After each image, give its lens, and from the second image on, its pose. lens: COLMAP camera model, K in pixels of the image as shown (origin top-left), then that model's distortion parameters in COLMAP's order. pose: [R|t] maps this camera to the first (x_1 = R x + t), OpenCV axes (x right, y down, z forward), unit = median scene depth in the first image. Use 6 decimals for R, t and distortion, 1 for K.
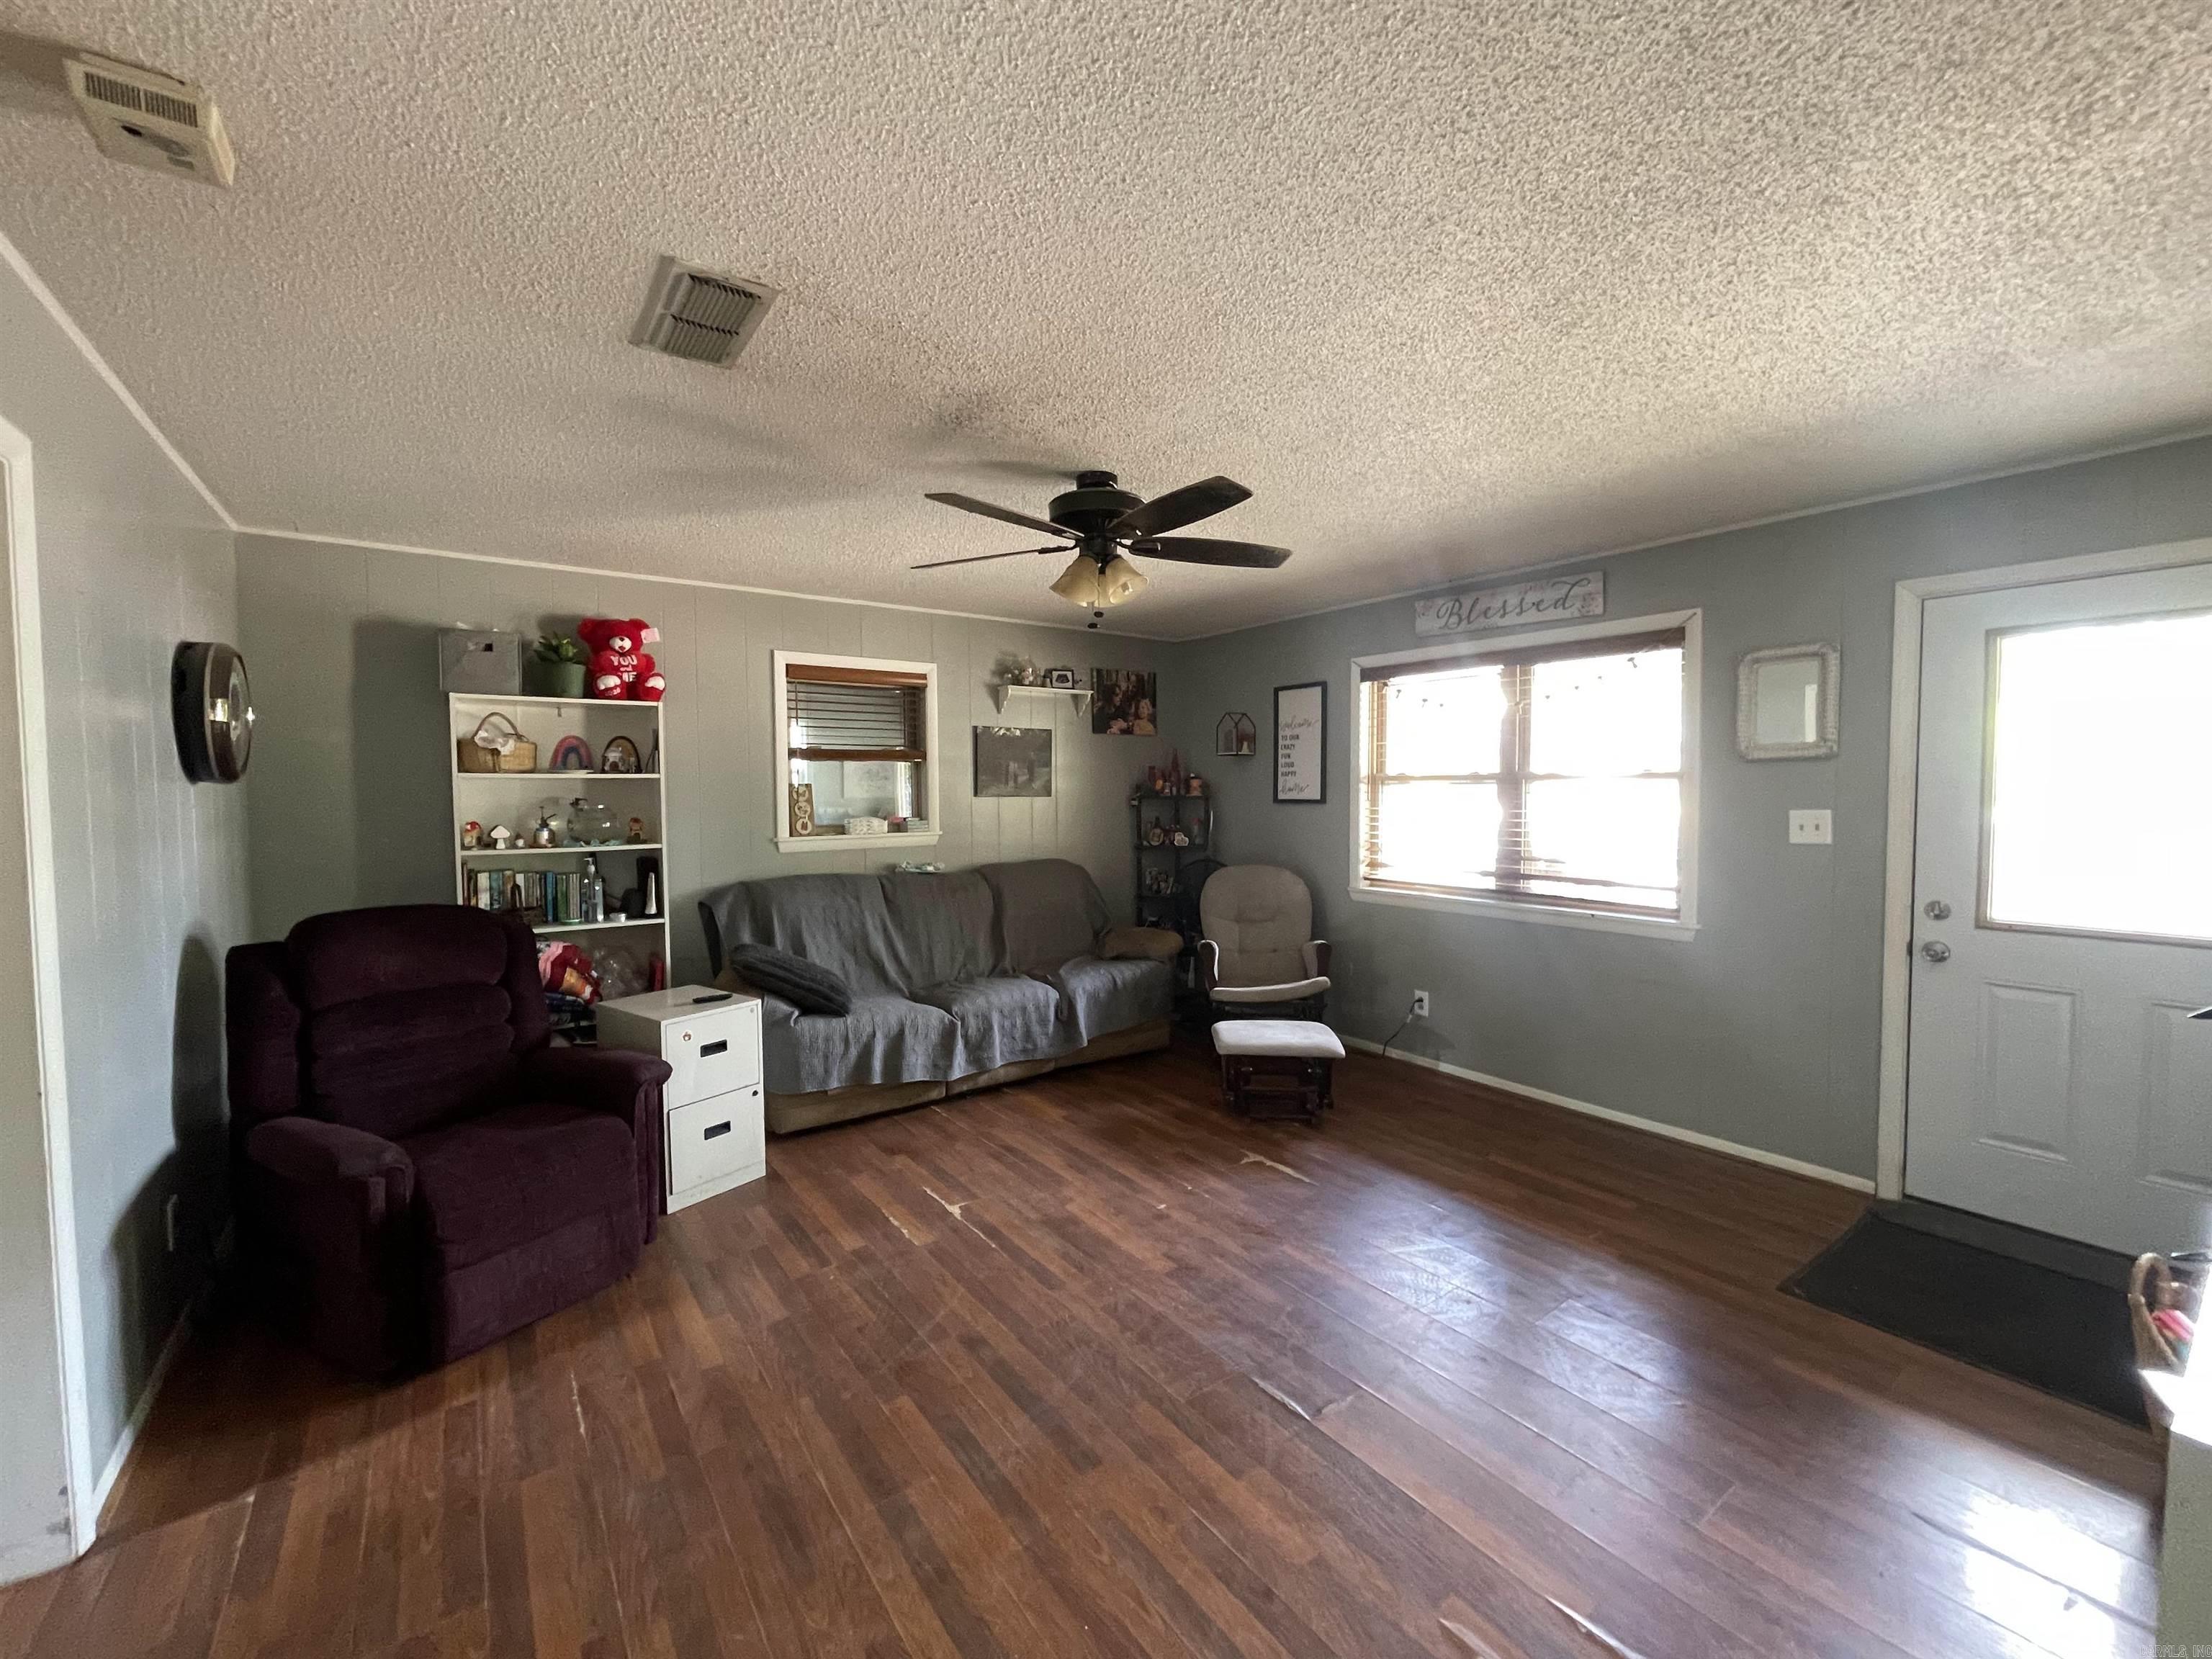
lens RADIAL K [[899.0, 0, 1103.4], [0, 899.0, 824.8], [0, 0, 1]] dist [0.006849, -0.000522]
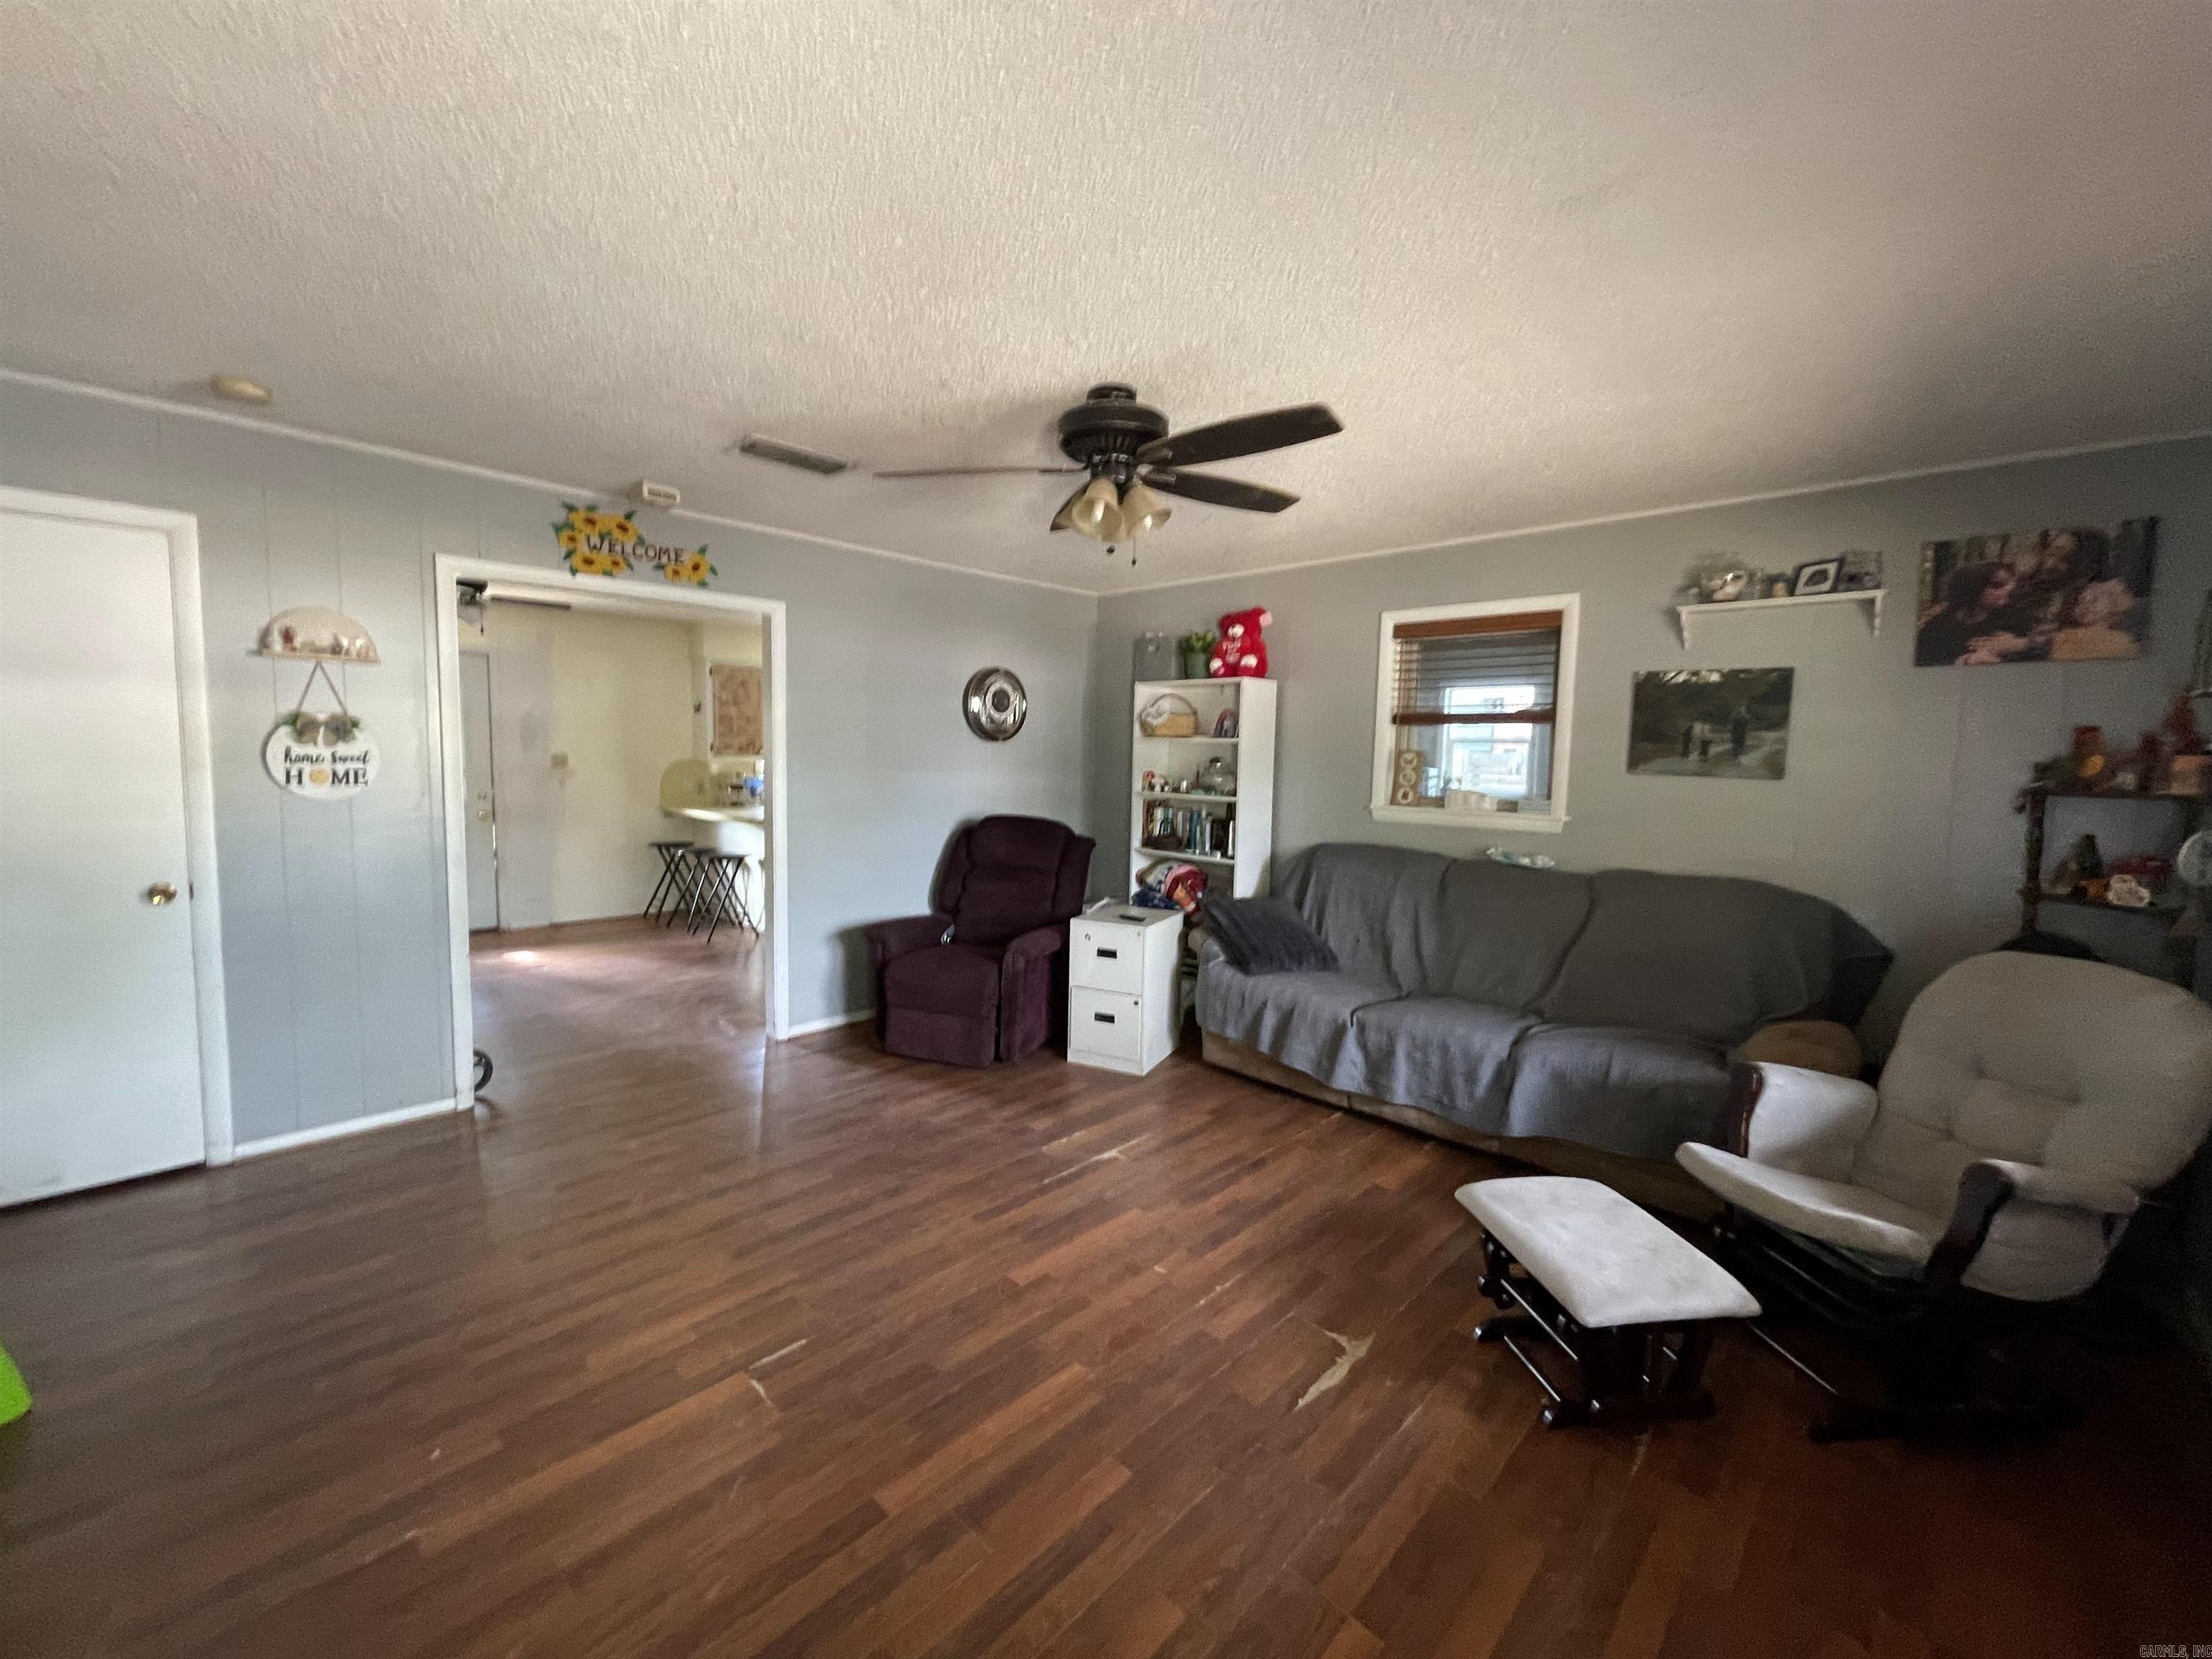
lens RADIAL K [[899.0, 0, 1103.4], [0, 899.0, 824.8], [0, 0, 1]] dist [0.006849, -0.000522]
pose [[0.168747, 0.088707, -0.981660, 0.602294], [-0.067893, 0.994623, 0.078207, -0.022747], [0.983318, 0.053451, 0.173862, 0.585456]]
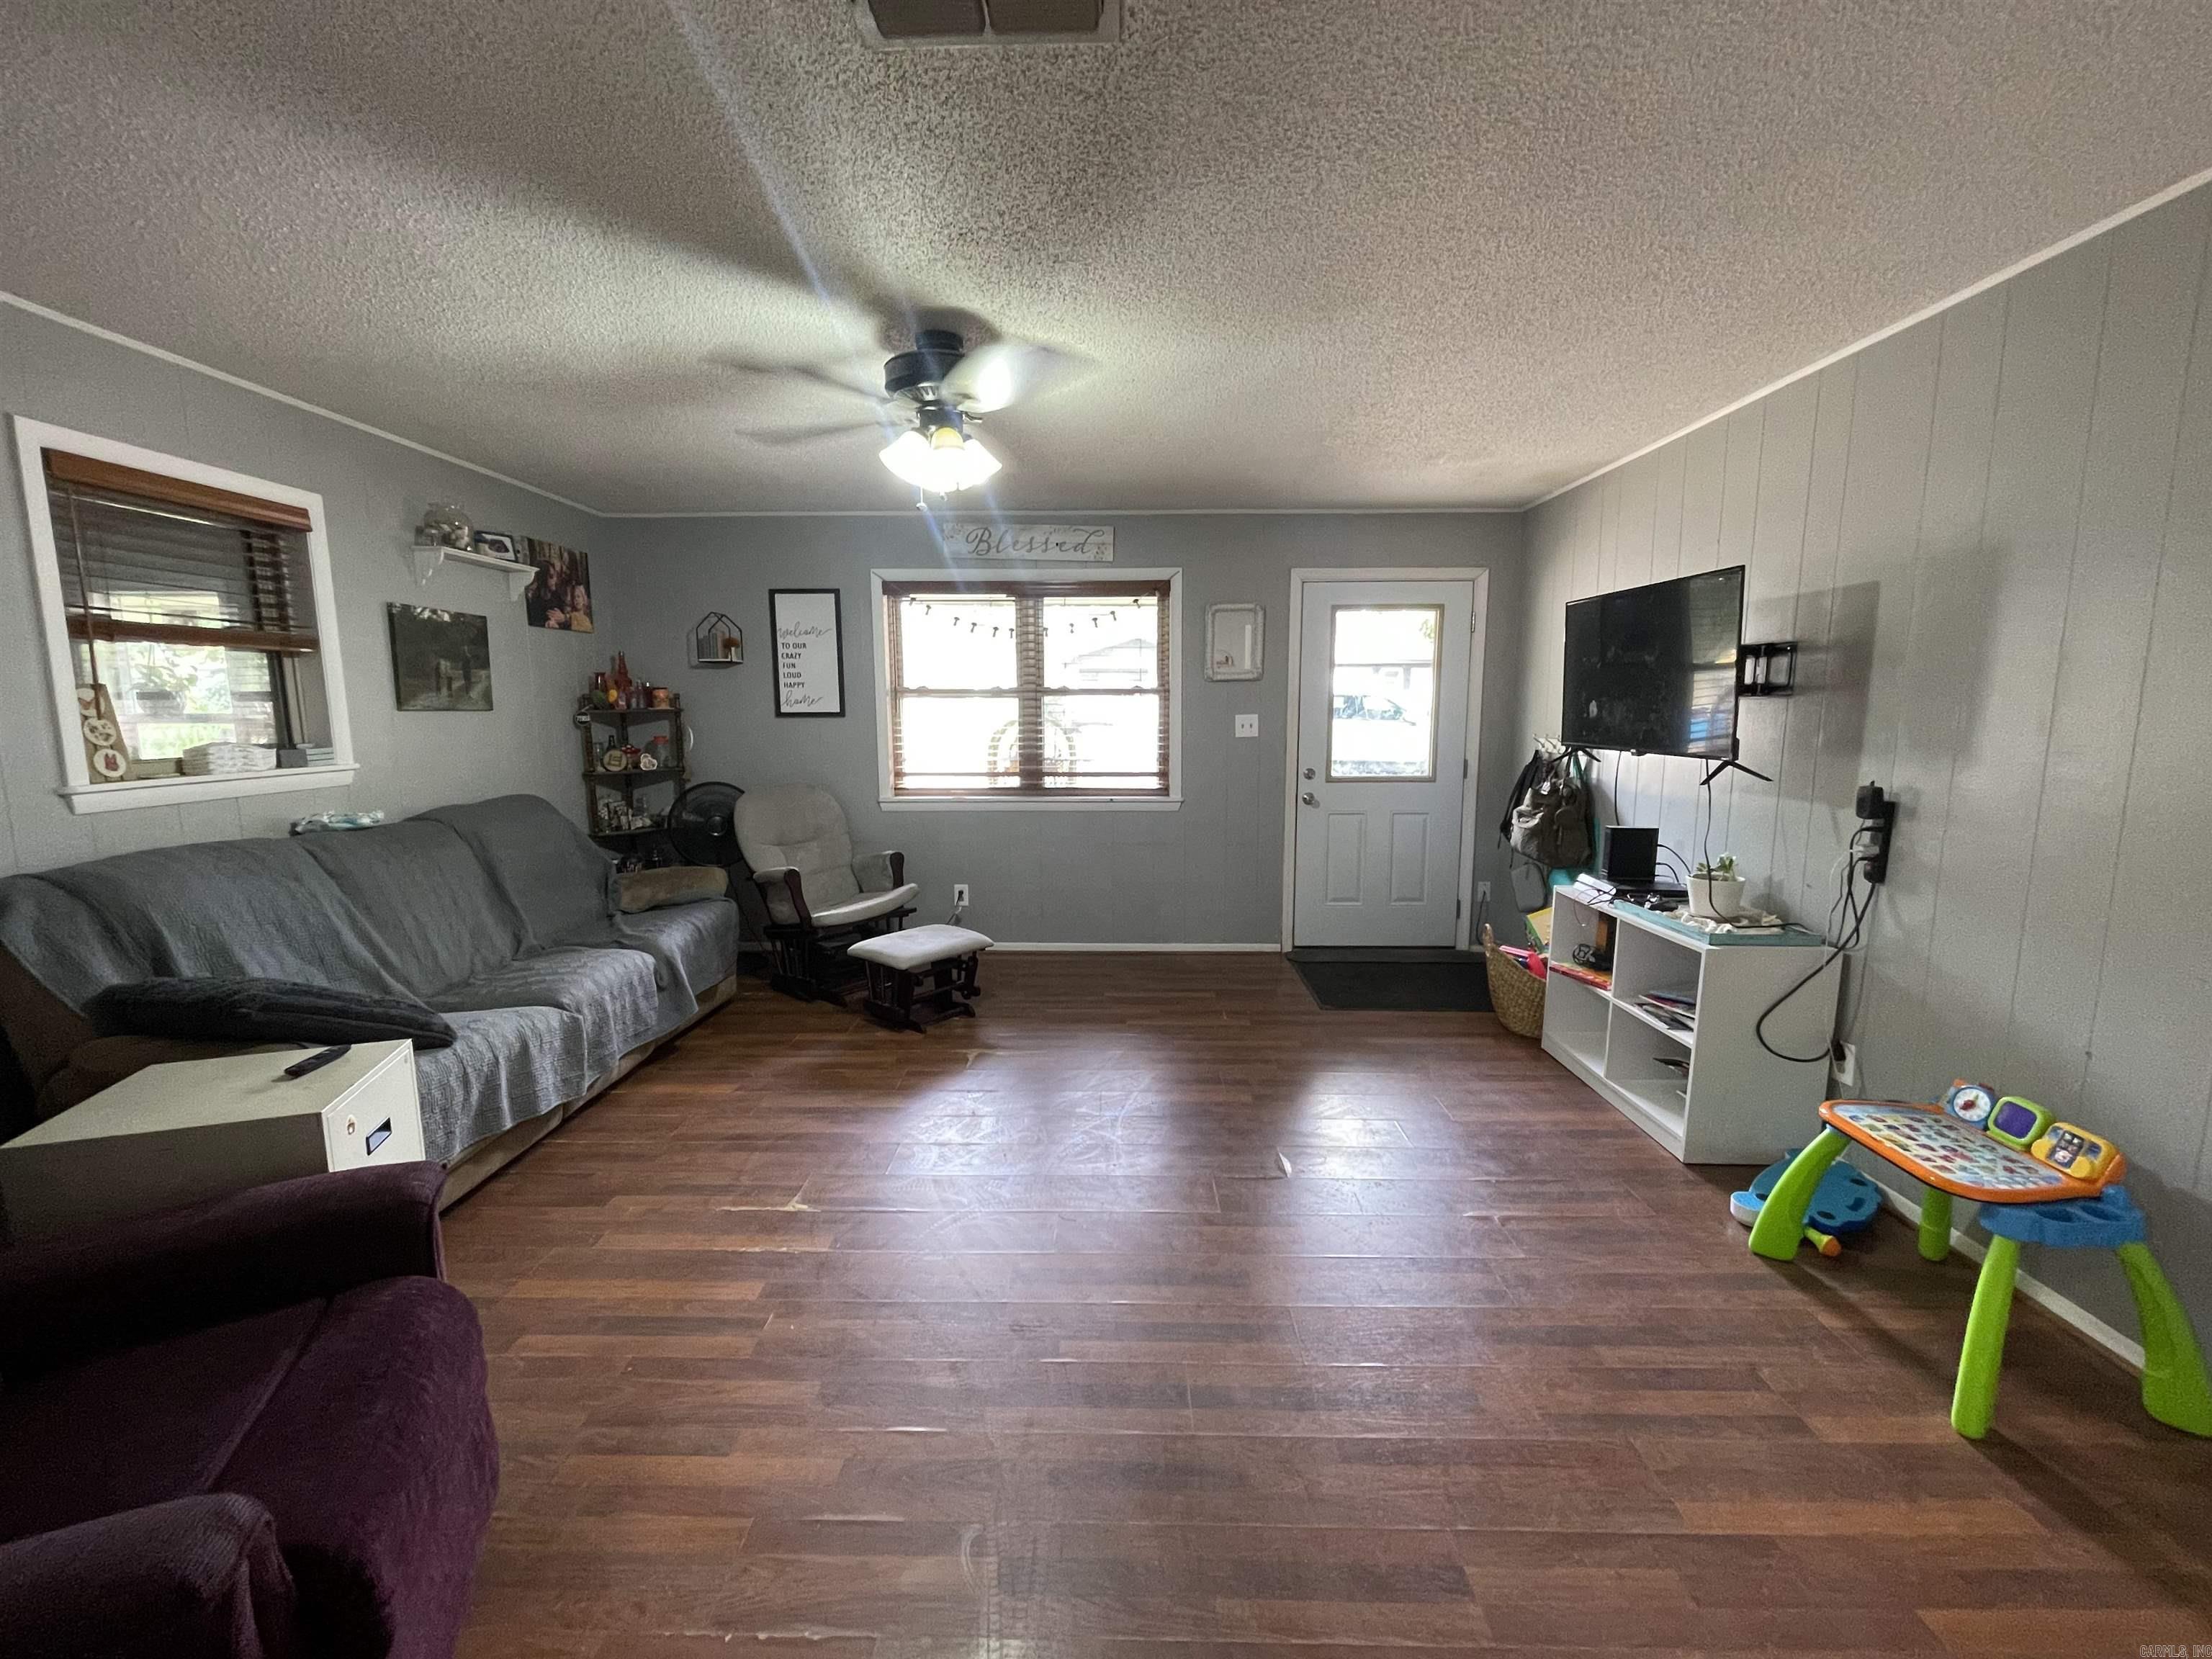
lens RADIAL K [[899.0, 0, 1103.4], [0, 899.0, 824.8], [0, 0, 1]] dist [0.006849, -0.000522]
pose [[0.603683, -0.103718, 0.790449, -0.451726], [0.033567, 0.993929, 0.104781, 0.001206], [-0.796518, -0.036721, 0.603499, 0.213560]]
